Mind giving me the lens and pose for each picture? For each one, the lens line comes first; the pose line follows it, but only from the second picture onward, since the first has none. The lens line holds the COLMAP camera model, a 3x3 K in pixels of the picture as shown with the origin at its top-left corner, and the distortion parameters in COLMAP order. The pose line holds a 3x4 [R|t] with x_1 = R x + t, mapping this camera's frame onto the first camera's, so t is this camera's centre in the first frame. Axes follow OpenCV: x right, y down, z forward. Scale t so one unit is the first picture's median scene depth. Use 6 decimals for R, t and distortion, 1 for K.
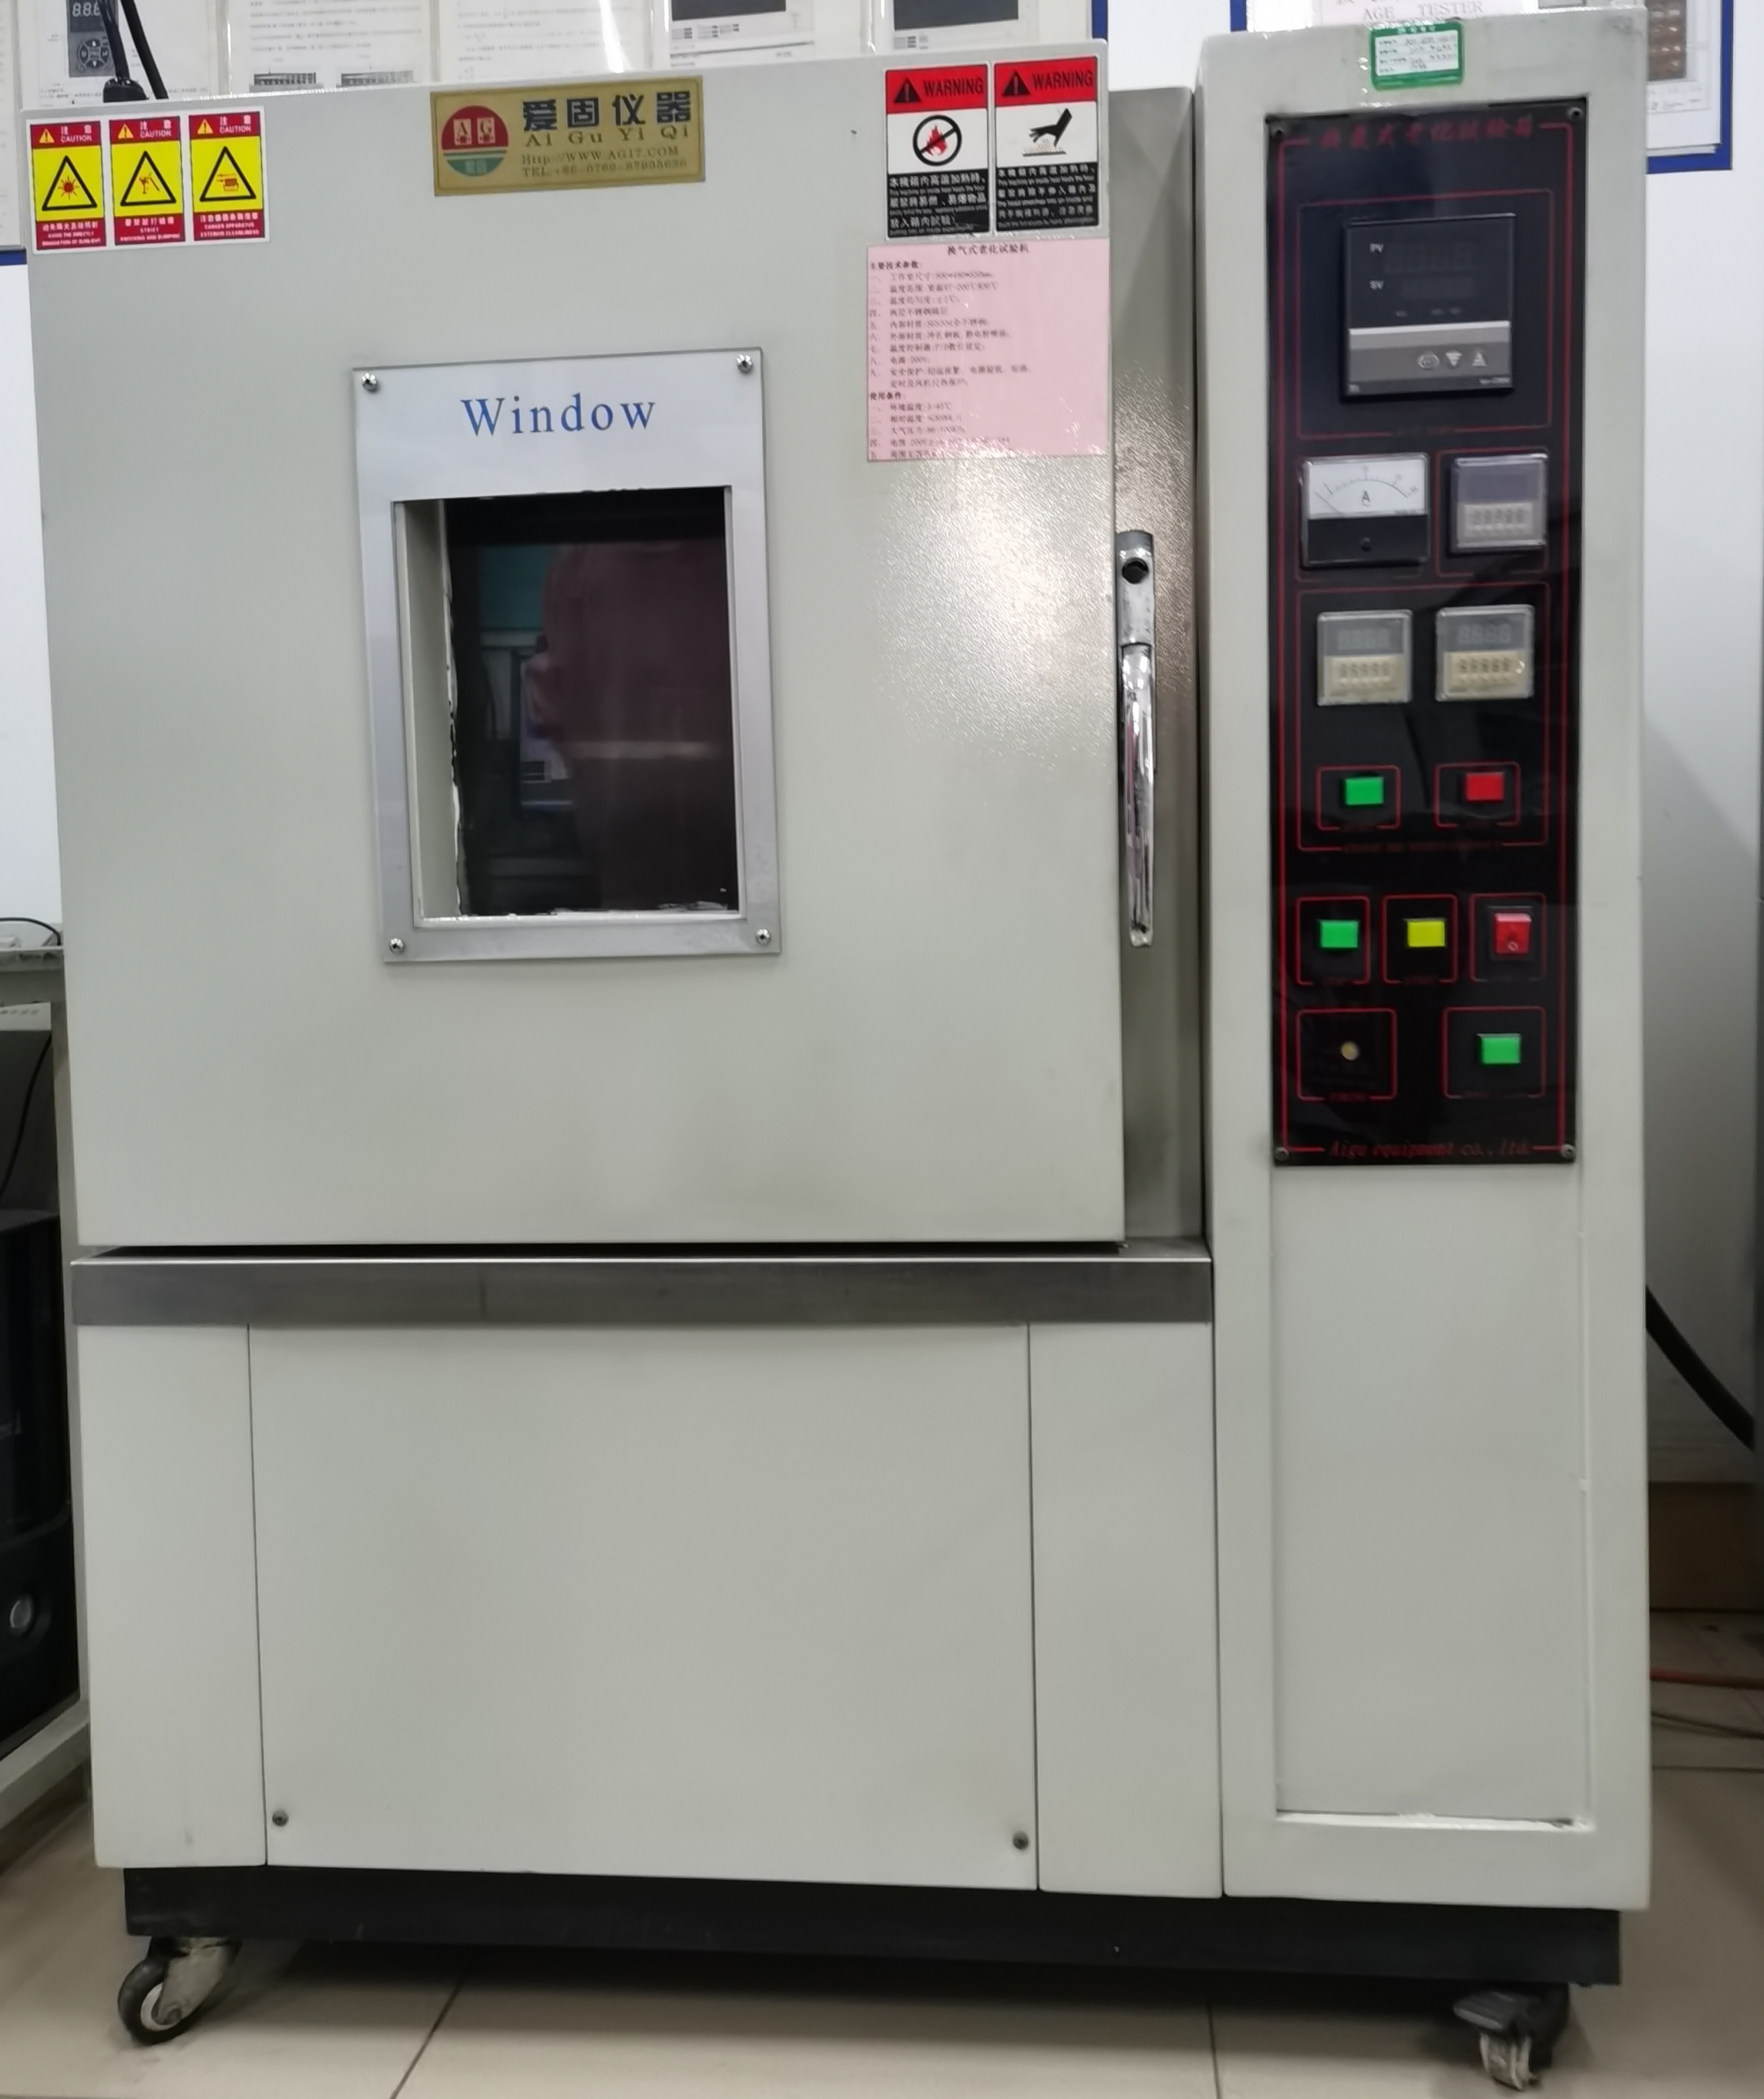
lens RADIAL K [[1993.3, 0, 881.8], [0, 1993.3, 1046.5], [0, 0, 1]] dist [0.018240, 0.000000]
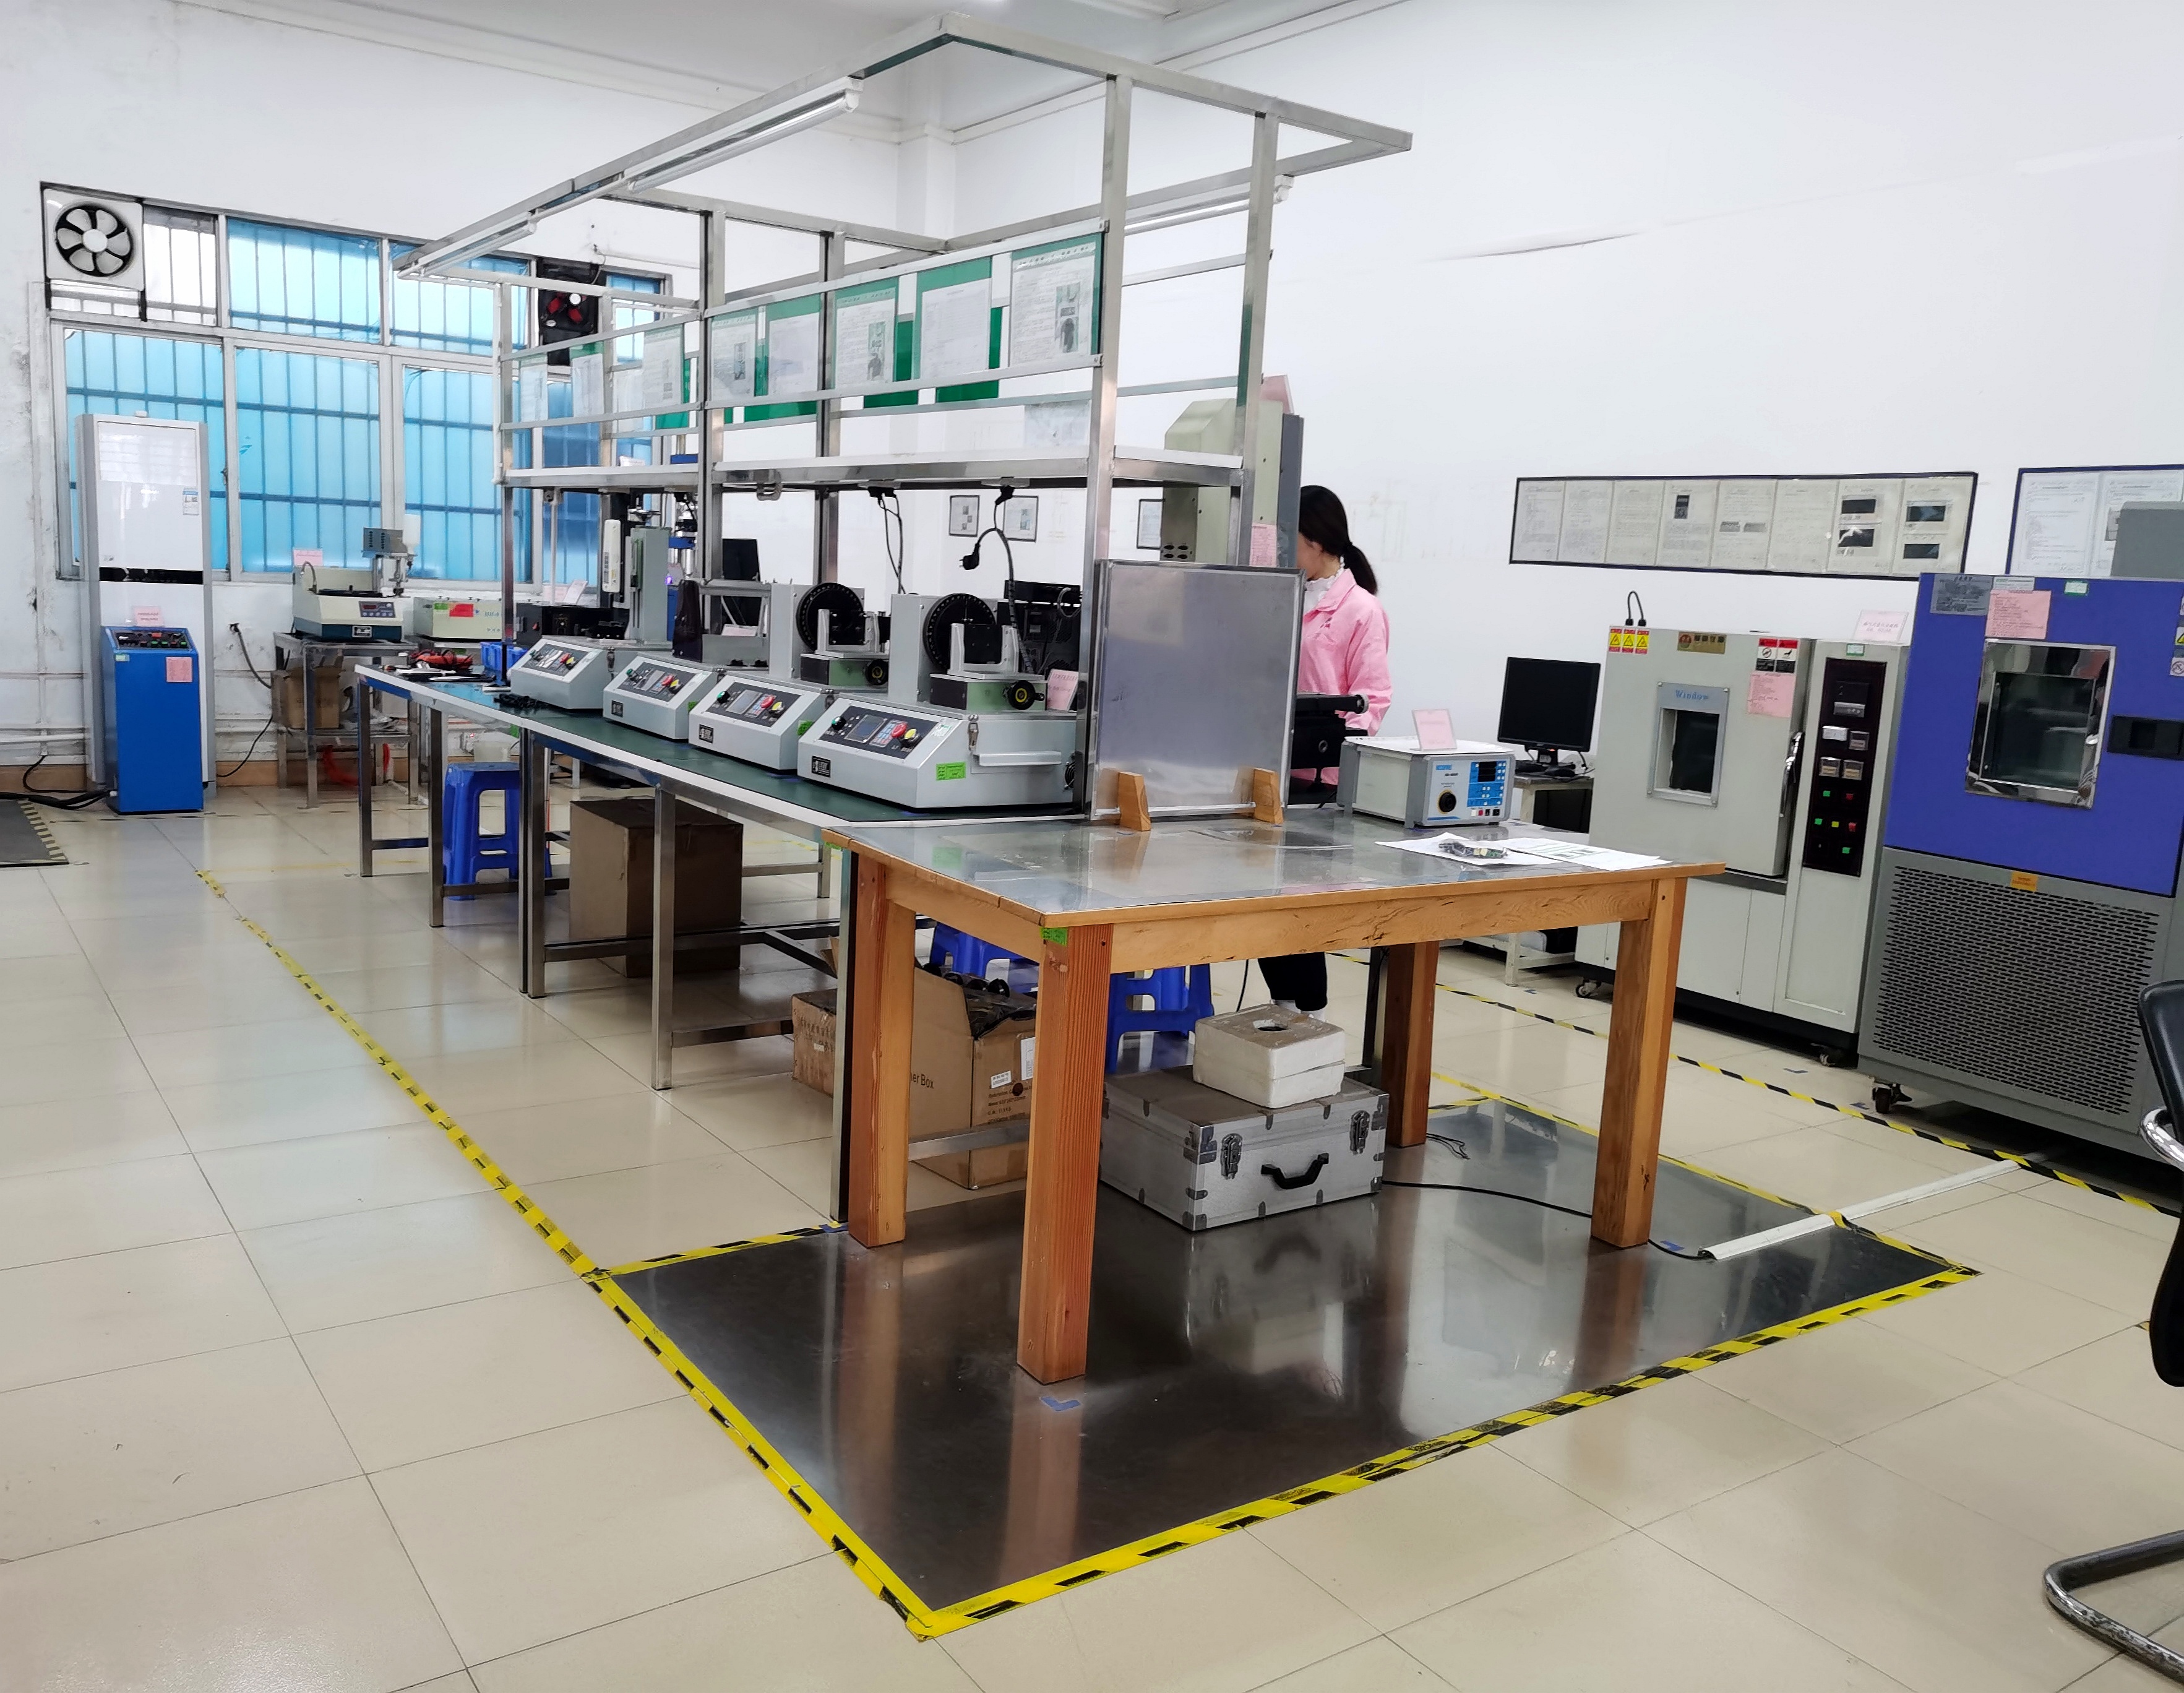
lens RADIAL K [[1755.4, 0, 1087.4], [0, 1755.4, 846.0], [0, 0, 1]] dist [0.014785, 0.004301]
pose [[0.670626, 0.174623, -0.720949, 2.158170], [-0.113003, 0.984603, 0.133367, -0.372102], [0.733138, -0.007970, 0.680033, -3.265576]]
